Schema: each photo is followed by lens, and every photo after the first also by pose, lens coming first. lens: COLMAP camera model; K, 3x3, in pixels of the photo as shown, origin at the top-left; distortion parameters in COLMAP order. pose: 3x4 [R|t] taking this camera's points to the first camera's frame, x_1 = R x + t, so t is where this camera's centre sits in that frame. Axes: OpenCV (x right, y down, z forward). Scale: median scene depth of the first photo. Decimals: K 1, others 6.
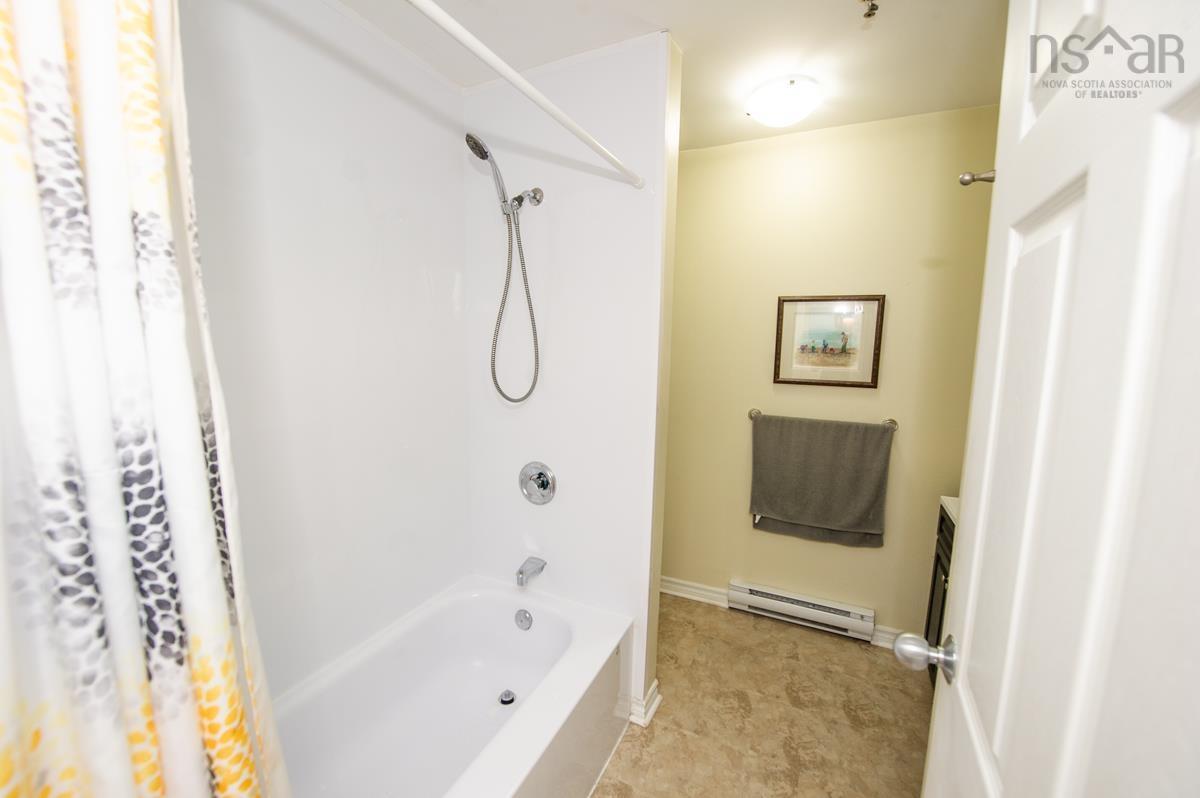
lens RADIAL K [[490.5, 0, 599.1], [0, 490.5, 408.1], [0, 0, 1]] dist [-0.012100, -0.004071]
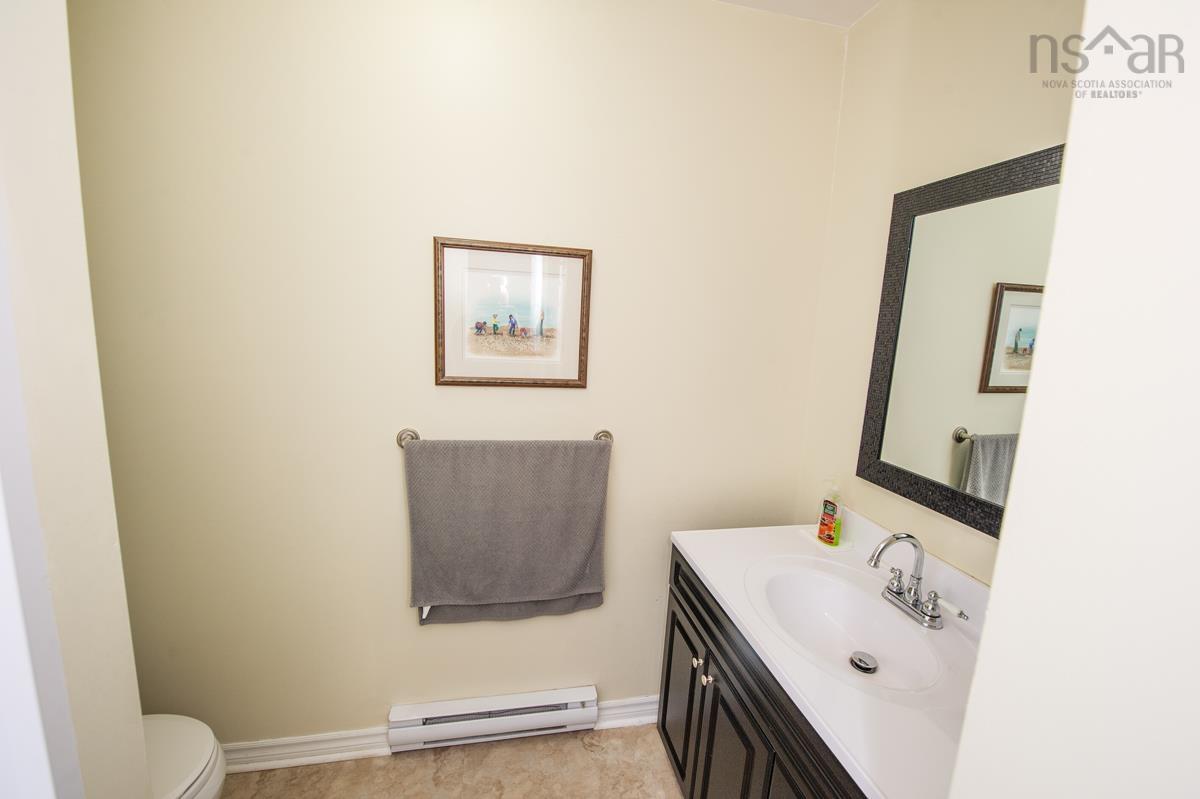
lens RADIAL K [[490.6, 0, 607.3], [0, 490.6, 416.5], [0, 0, 1]] dist [-0.012186, -0.001894]
pose [[0.791444, -0.073785, 0.606772, 0.161198], [0.052339, 0.997222, 0.052997, -0.034228], [-0.608997, -0.010186, 0.793107, 0.410643]]
